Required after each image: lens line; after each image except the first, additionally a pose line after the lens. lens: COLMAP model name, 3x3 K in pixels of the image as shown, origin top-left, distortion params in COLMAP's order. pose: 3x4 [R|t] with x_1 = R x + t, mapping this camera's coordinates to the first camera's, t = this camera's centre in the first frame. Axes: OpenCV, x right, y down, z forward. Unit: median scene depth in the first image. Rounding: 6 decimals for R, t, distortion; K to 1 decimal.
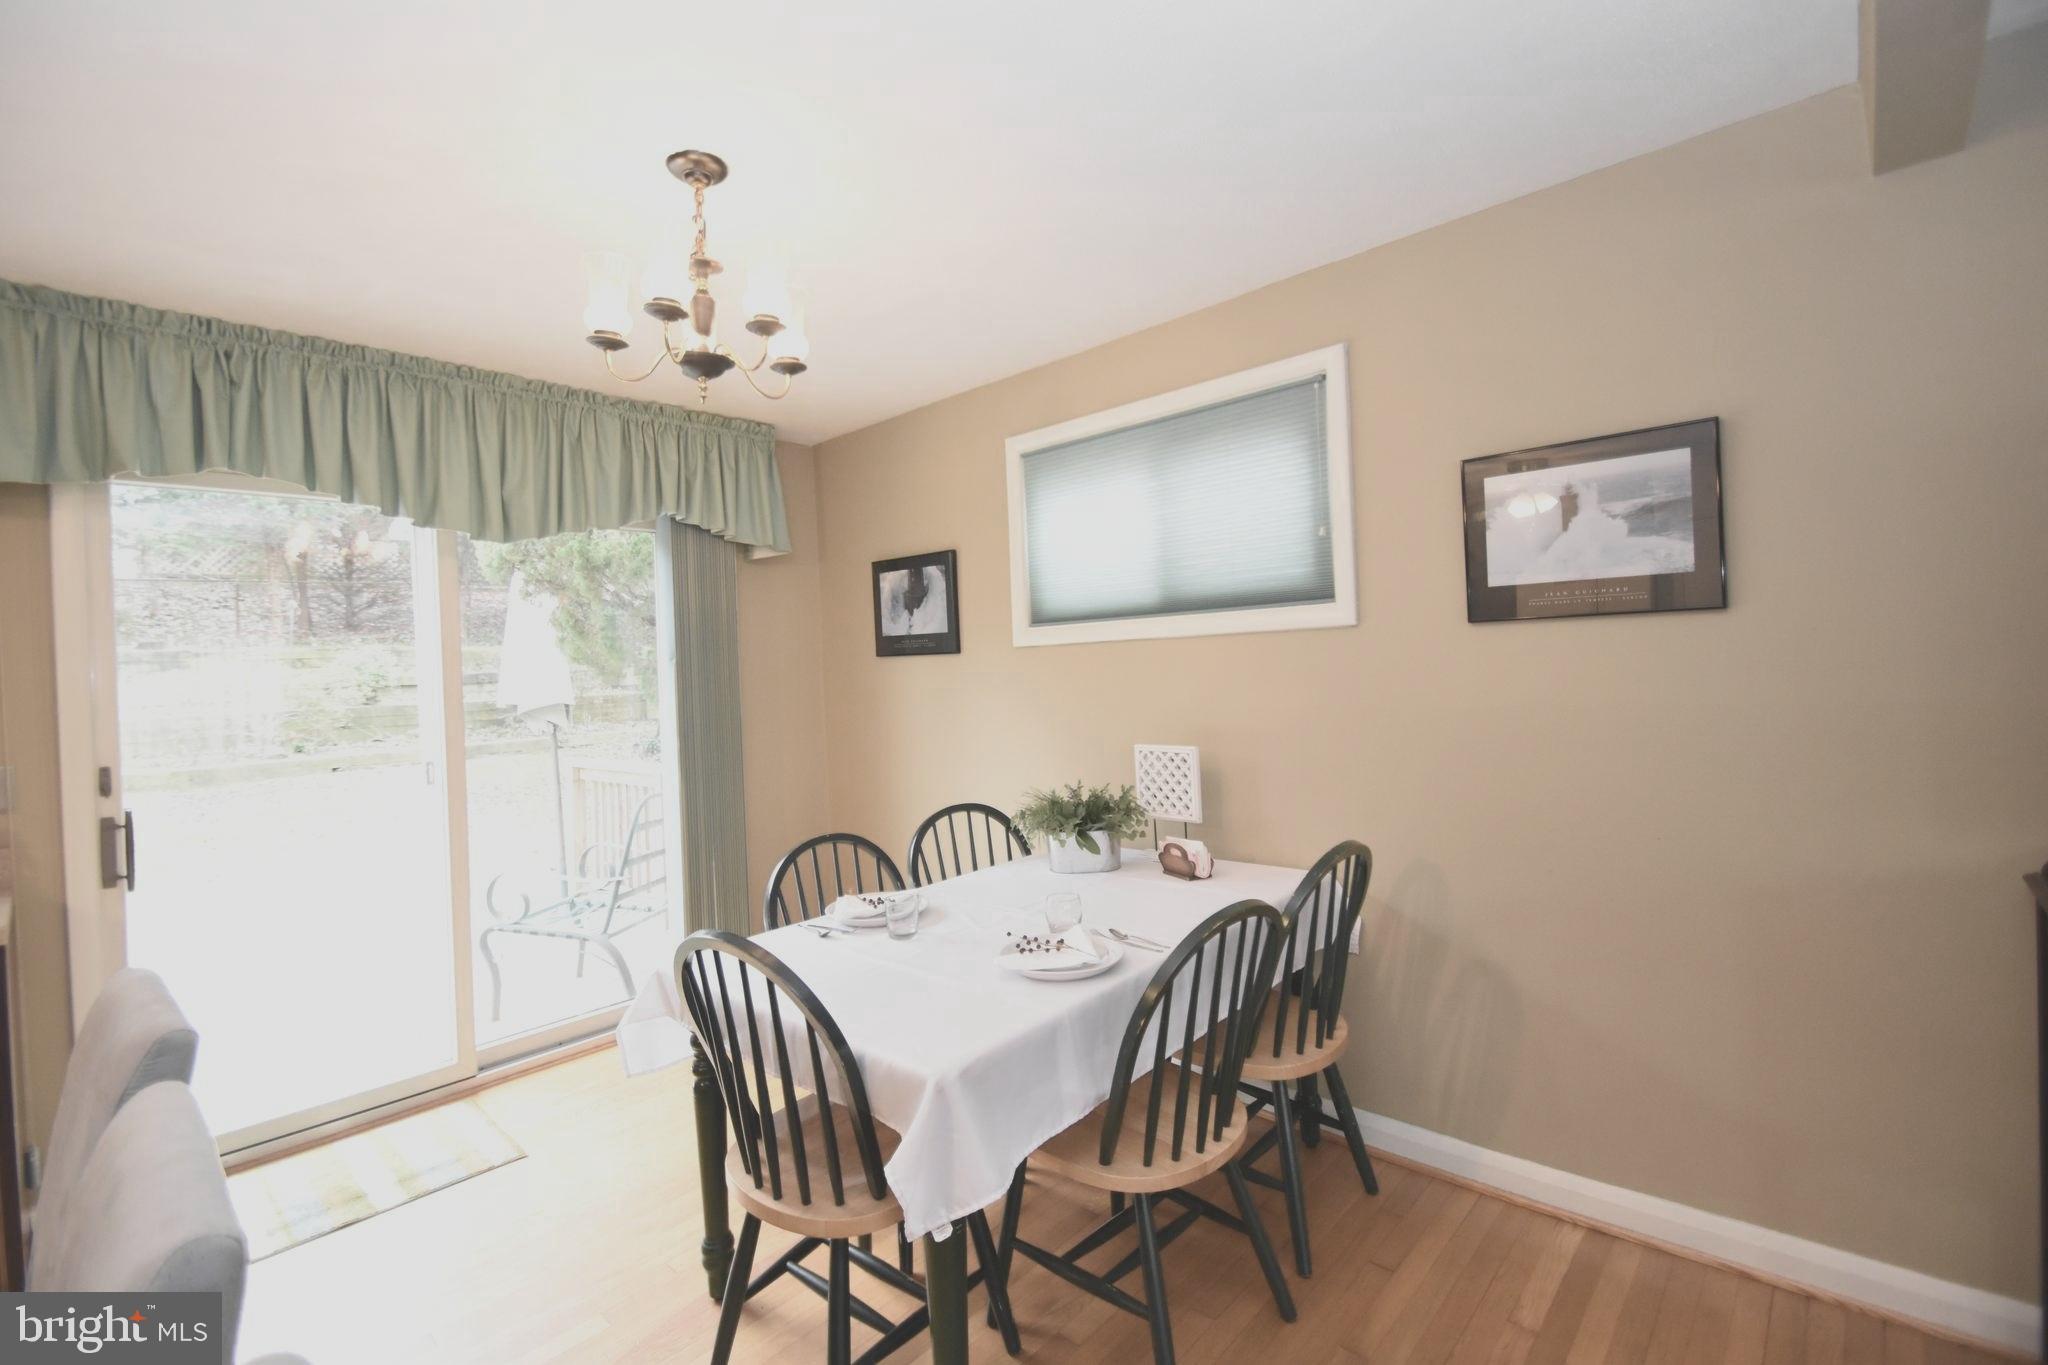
lens RADIAL K [[904.8, 0, 1024.0], [0, 904.8, 682.5], [0, 0, 1]] dist [-0.000196, -0.000533]
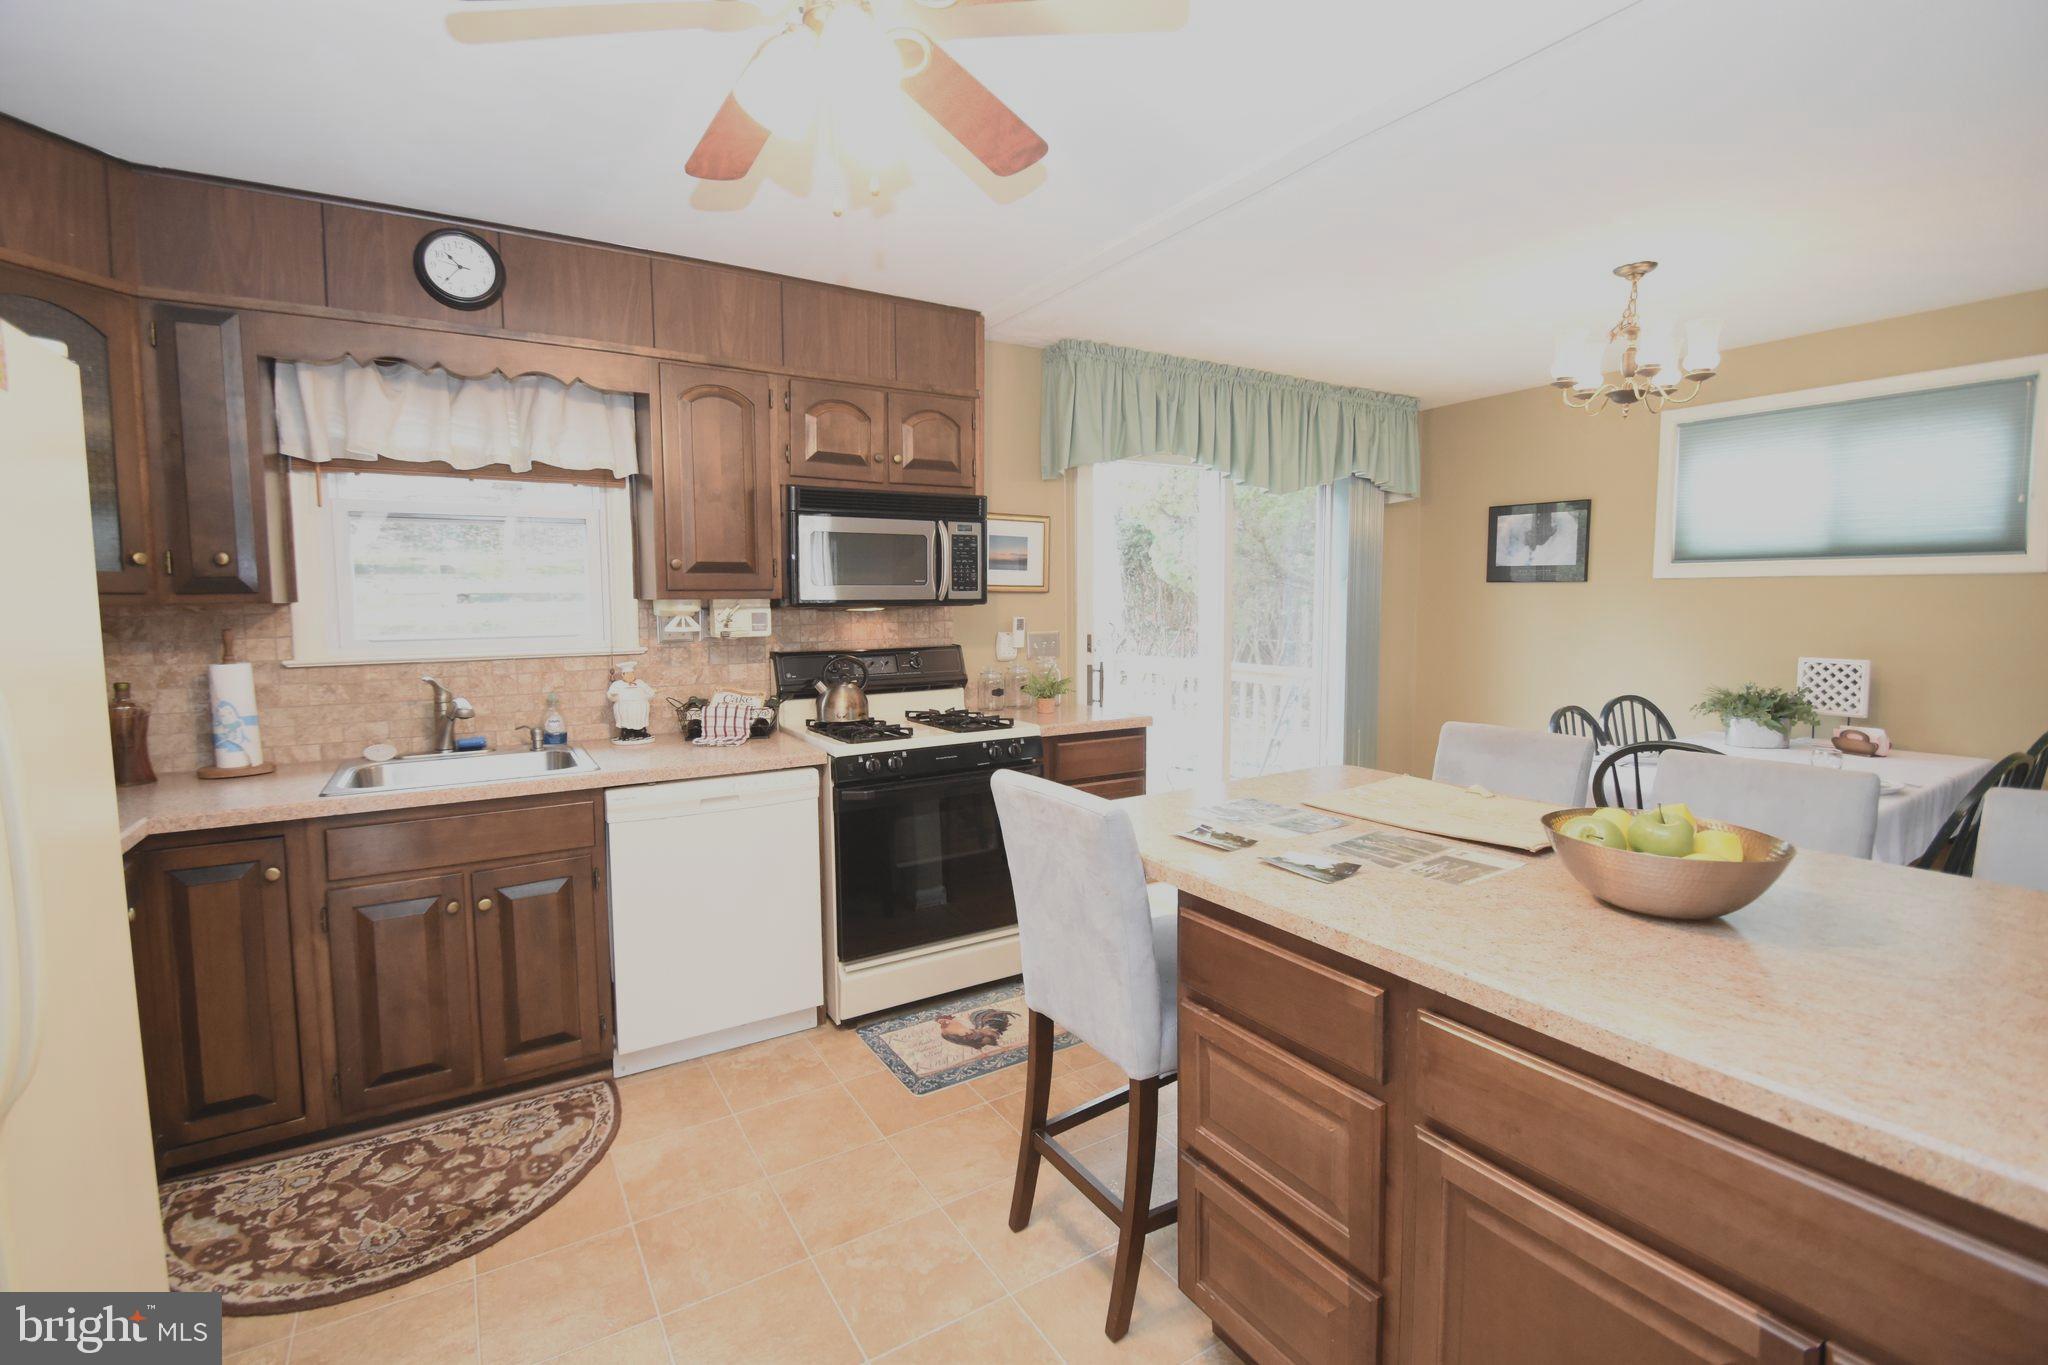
lens RADIAL K [[904.8, 0, 1024.0], [0, 904.8, 682.5], [0, 0, 1]] dist [-0.000196, -0.000533]
pose [[0.963076, 0.062965, -0.261763, -0.631456], [-0.039598, 0.994821, 0.093609, 0.027211], [0.266302, -0.079787, 0.960582, -0.578224]]
